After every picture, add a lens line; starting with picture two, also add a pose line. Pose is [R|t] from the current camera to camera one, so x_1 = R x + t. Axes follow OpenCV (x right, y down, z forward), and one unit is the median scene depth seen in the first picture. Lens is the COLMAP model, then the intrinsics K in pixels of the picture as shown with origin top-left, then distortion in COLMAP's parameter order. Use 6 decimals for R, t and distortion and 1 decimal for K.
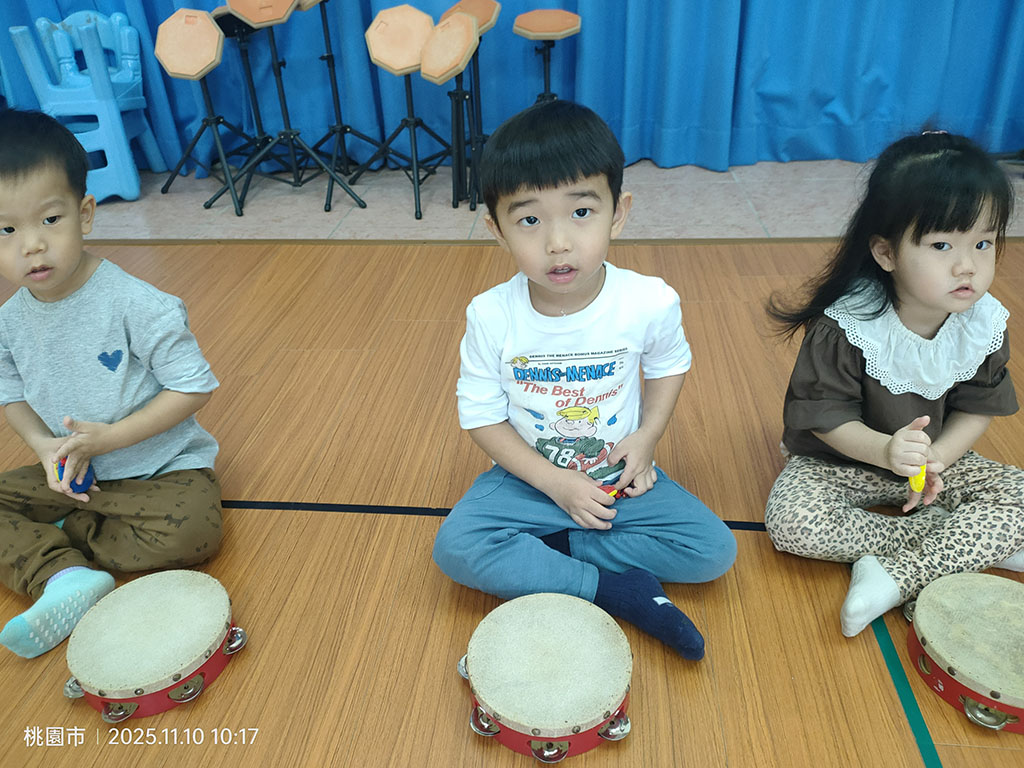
lens RADIAL K [[765.6, 0, 525.3], [0, 765.6, 388.8], [0, 0, 1]] dist [0.080453, -0.176272]
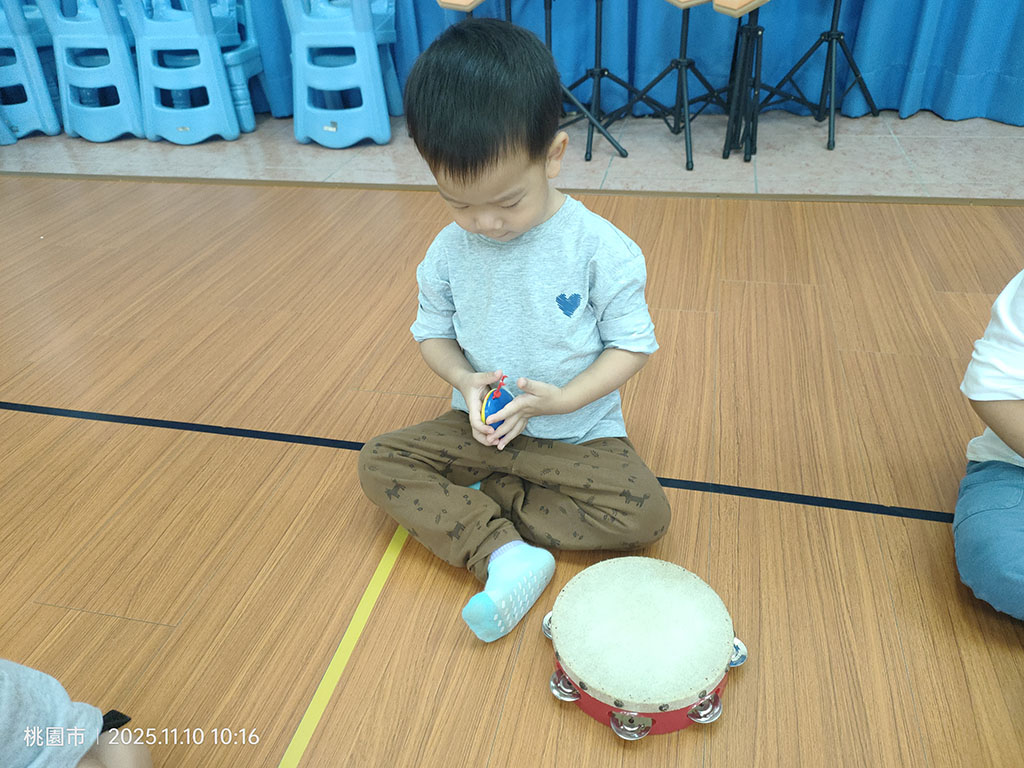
lens RADIAL K [[771.6, 0, 512.8], [0, 771.6, 379.5], [0, 0, 1]] dist [0.064467, -0.077830]
pose [[0.988079, 0.067215, -0.138502, -0.448341], [-0.062585, 0.997334, 0.037527, 0.012352], [0.140655, -0.028412, 0.989651, 0.113798]]
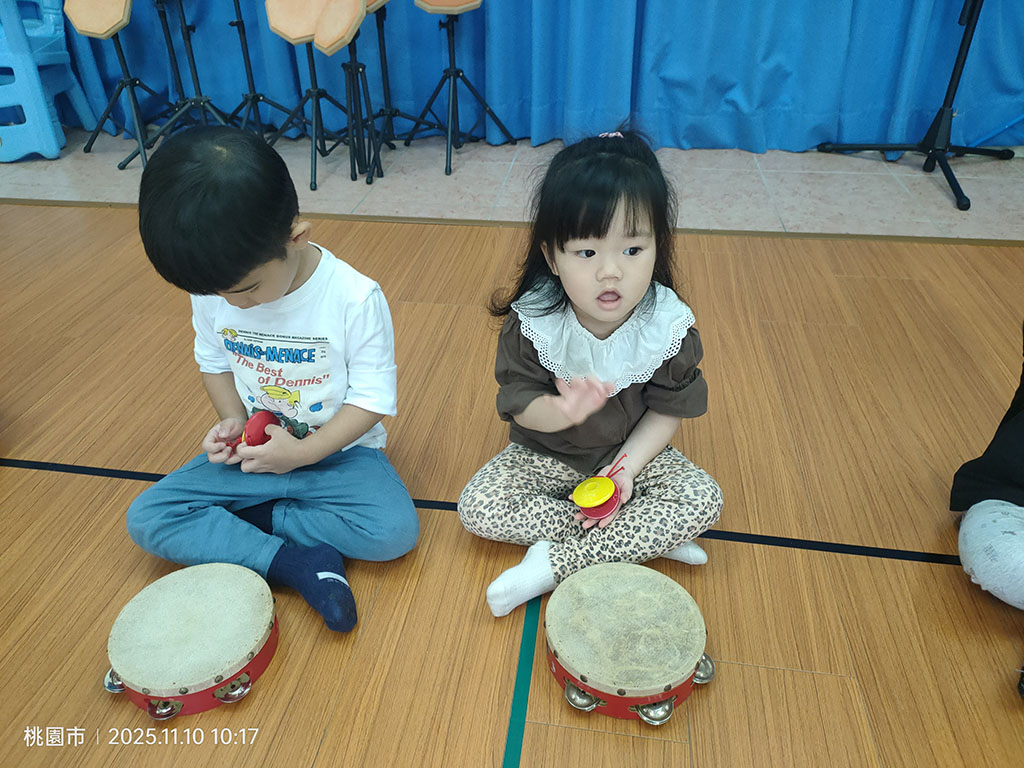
lens RADIAL K [[755.5, 0, 528.5], [0, 755.5, 396.3], [0, 0, 1]] dist [0.064175, -0.059013]
pose [[0.998644, 0.048215, -0.019634, 0.395016], [-0.047246, 0.997769, 0.047179, -0.025166], [0.021865, -0.046187, 0.998693, -0.015935]]
